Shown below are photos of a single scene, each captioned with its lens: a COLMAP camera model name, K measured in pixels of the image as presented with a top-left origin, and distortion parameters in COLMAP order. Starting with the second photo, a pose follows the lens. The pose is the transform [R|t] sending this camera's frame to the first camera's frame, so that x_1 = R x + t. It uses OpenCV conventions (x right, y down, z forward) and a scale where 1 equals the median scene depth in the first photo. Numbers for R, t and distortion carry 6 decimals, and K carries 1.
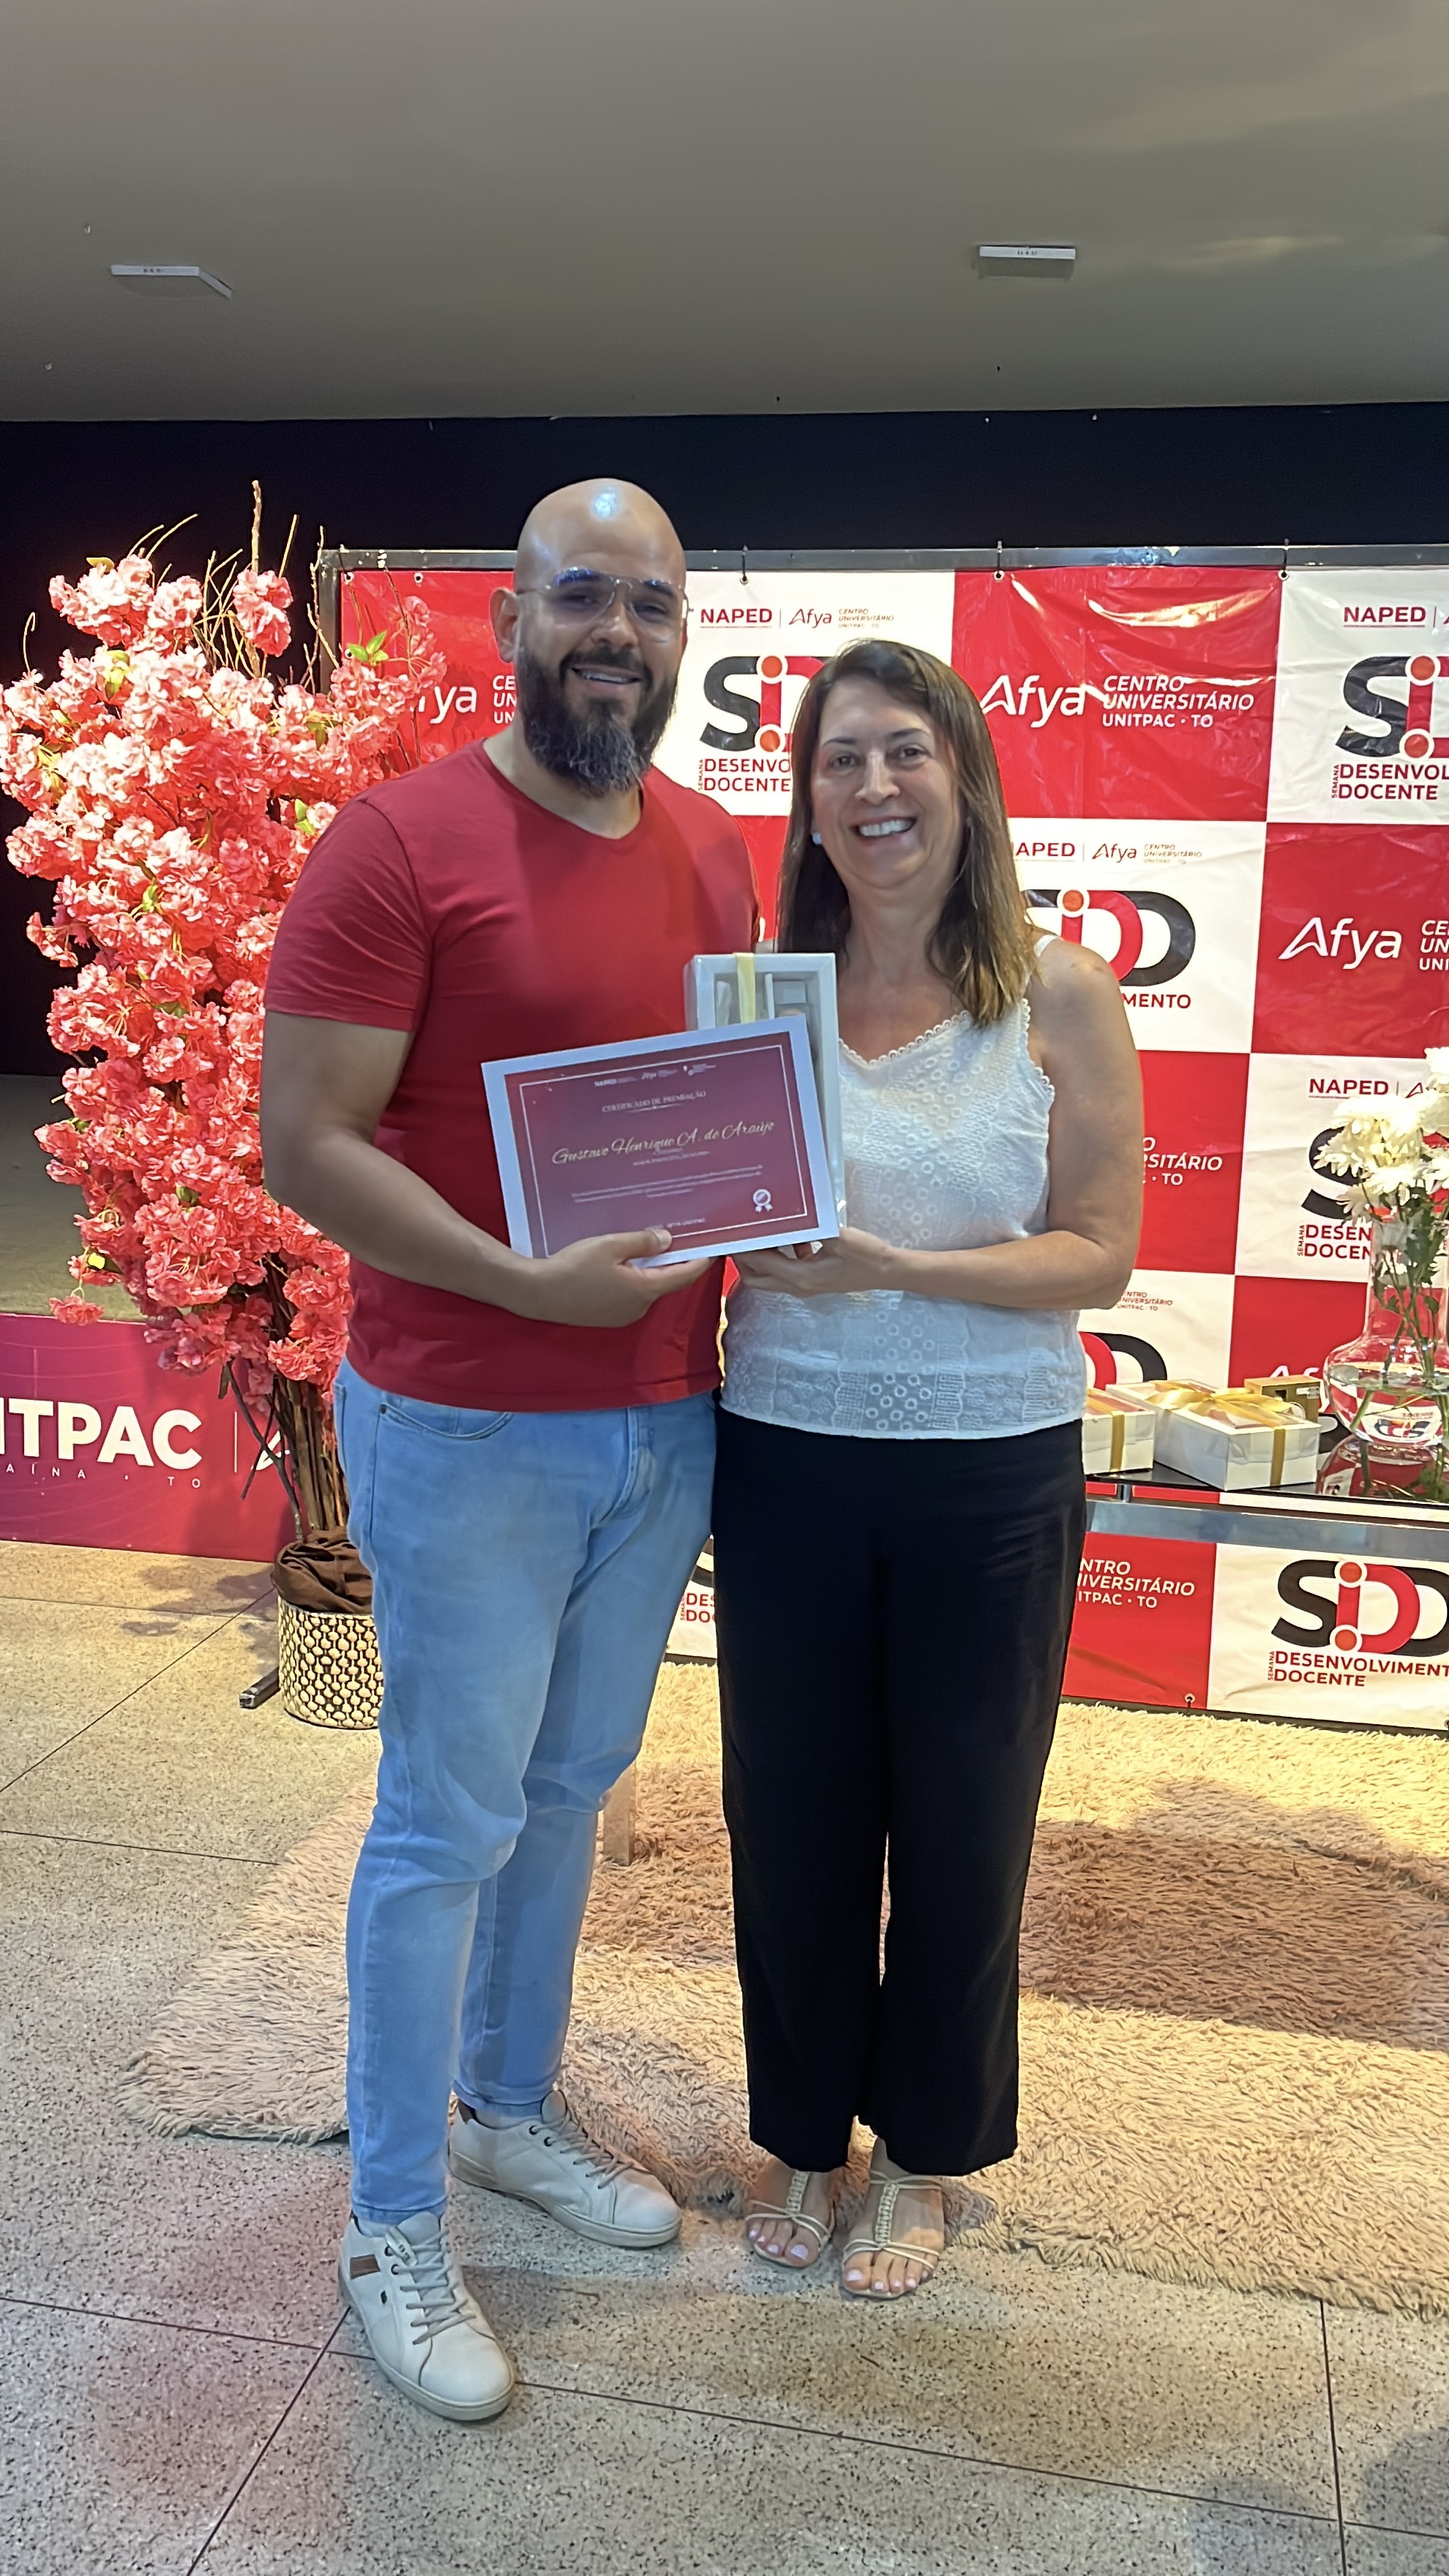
lens RADIAL K [[2216.3, 0, 716.7], [0, 2216.3, 1279.3], [0, 0, 1]] dist [0.046370, -0.012402]
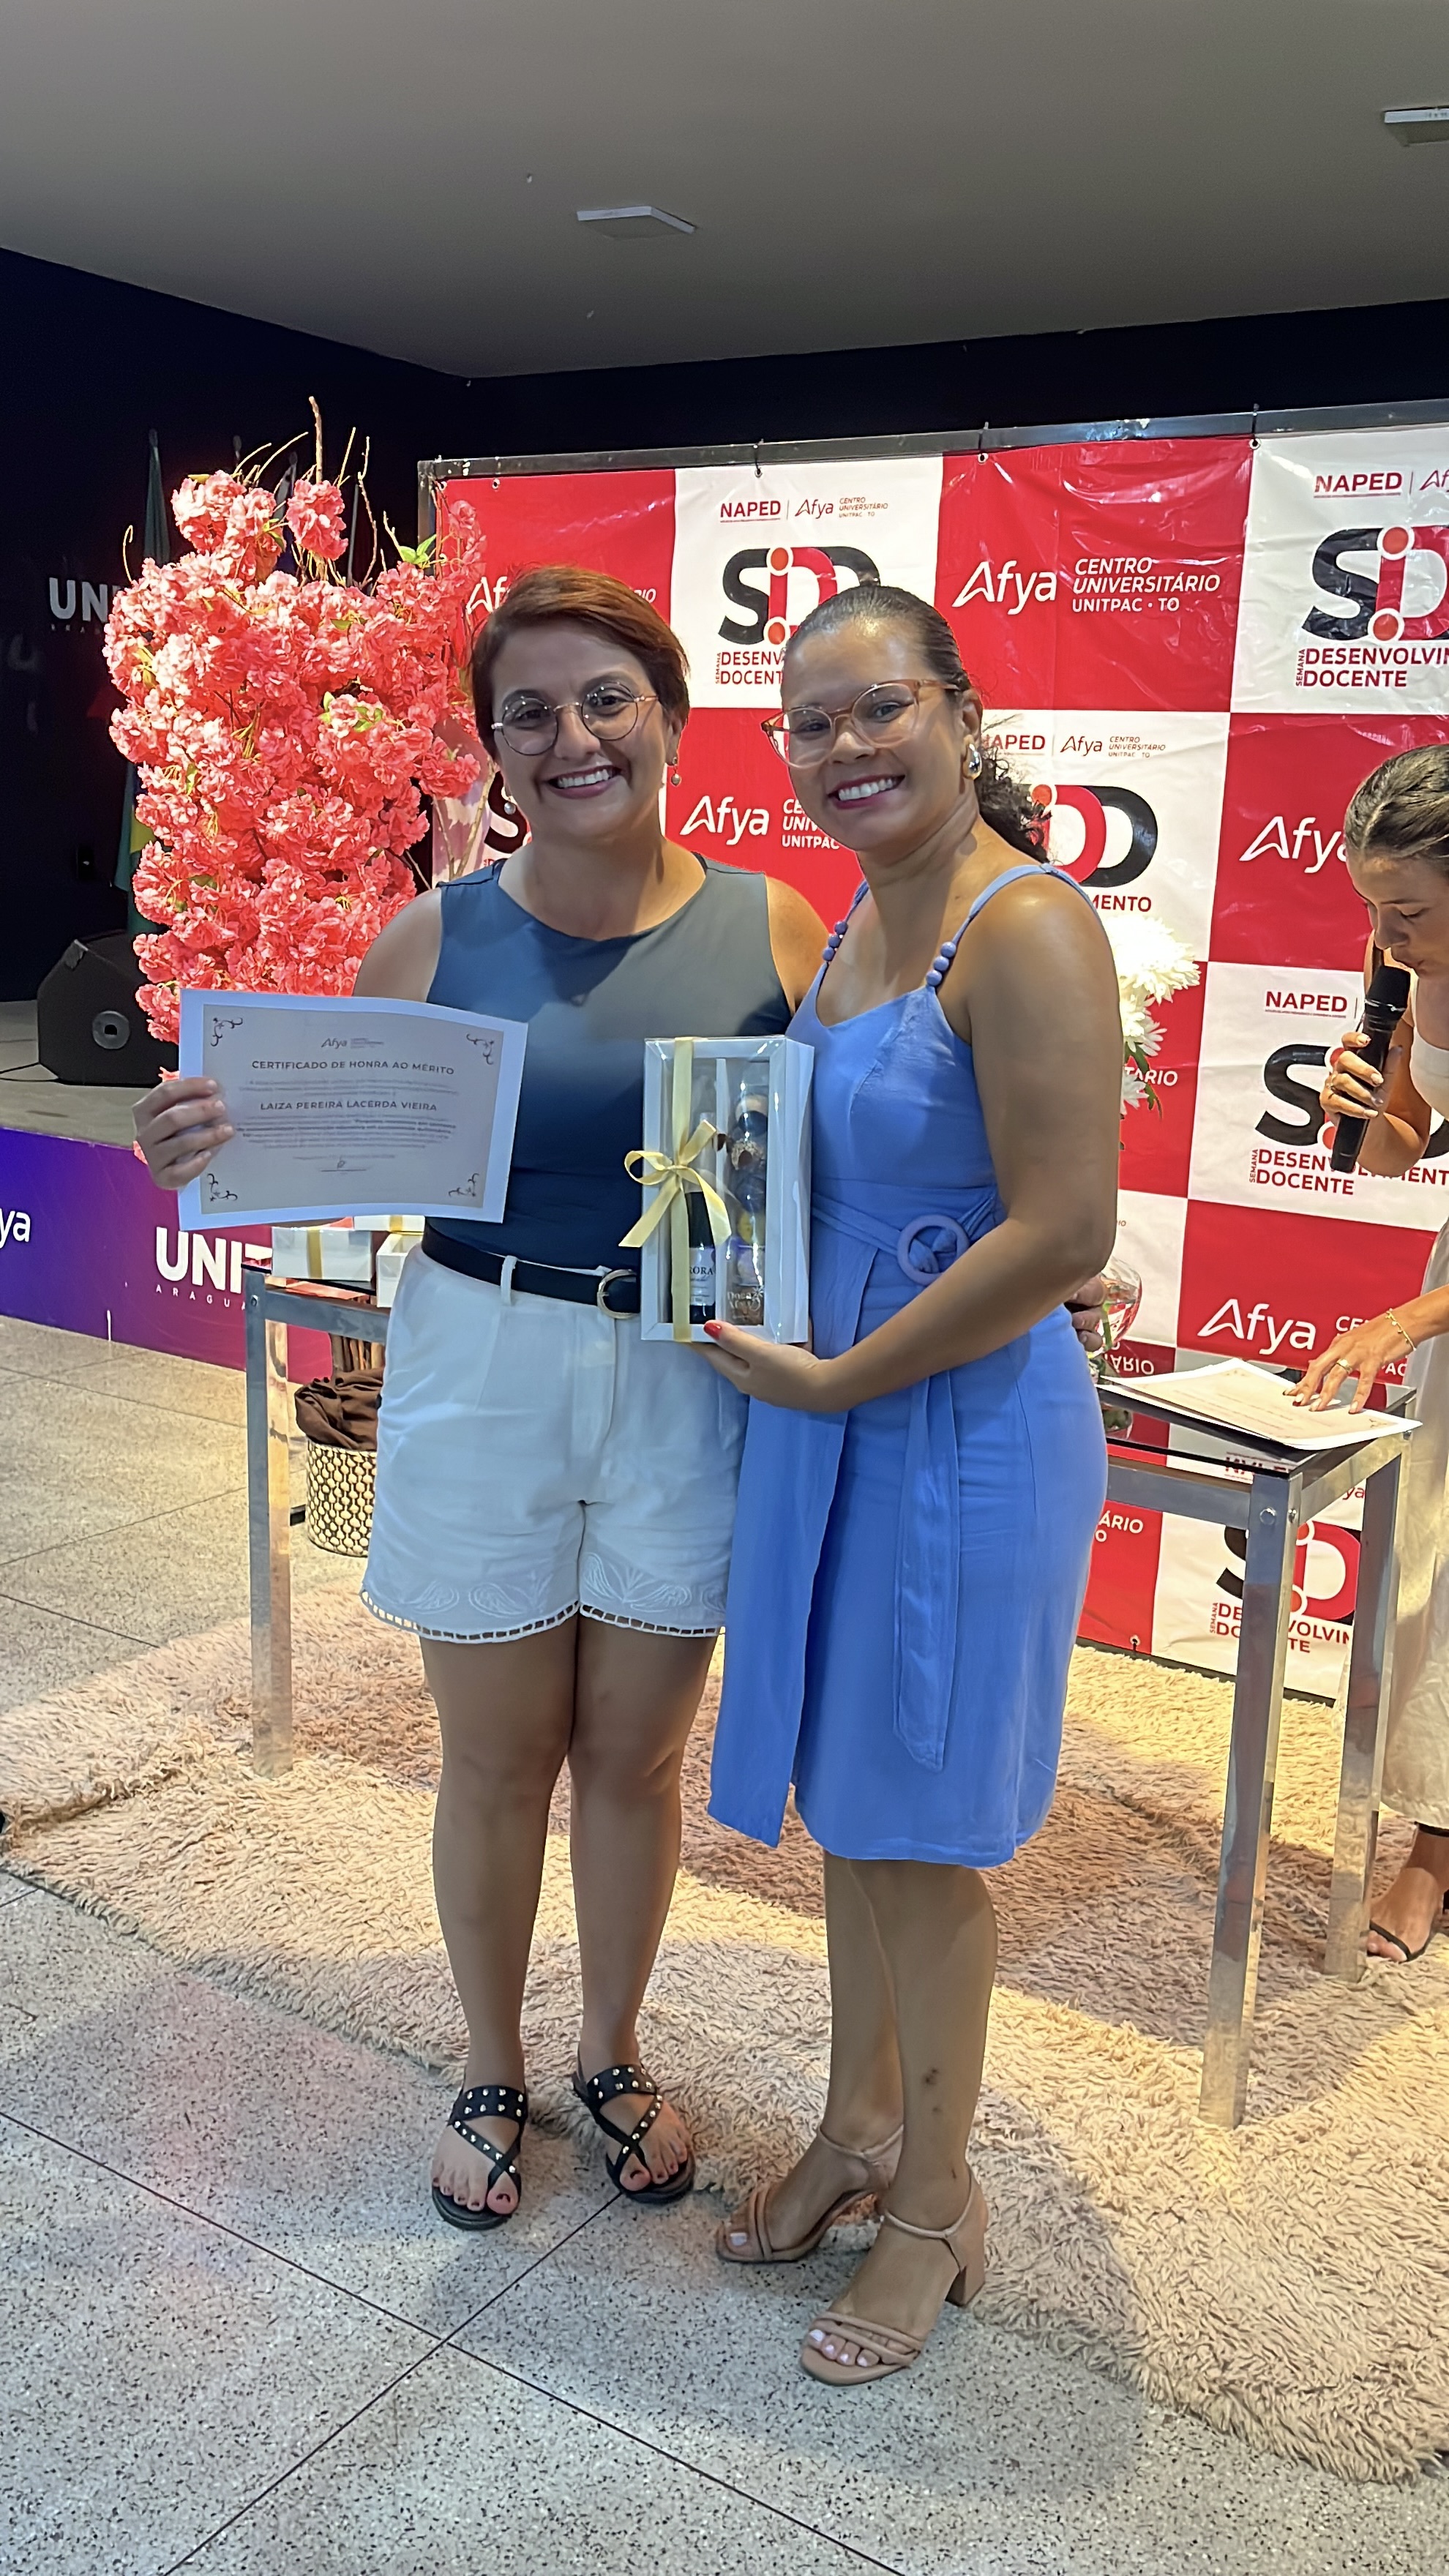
lens RADIAL K [[2239.0, 0, 731.9], [0, 2239.0, 1279.6], [0, 0, 1]] dist [0.050748, -0.049214]
pose [[0.932039, 0.087657, -0.351596, 0.401396], [-0.080559, 0.996142, 0.034796, 0.015278], [0.353290, -0.004107, 0.935505, 0.042660]]
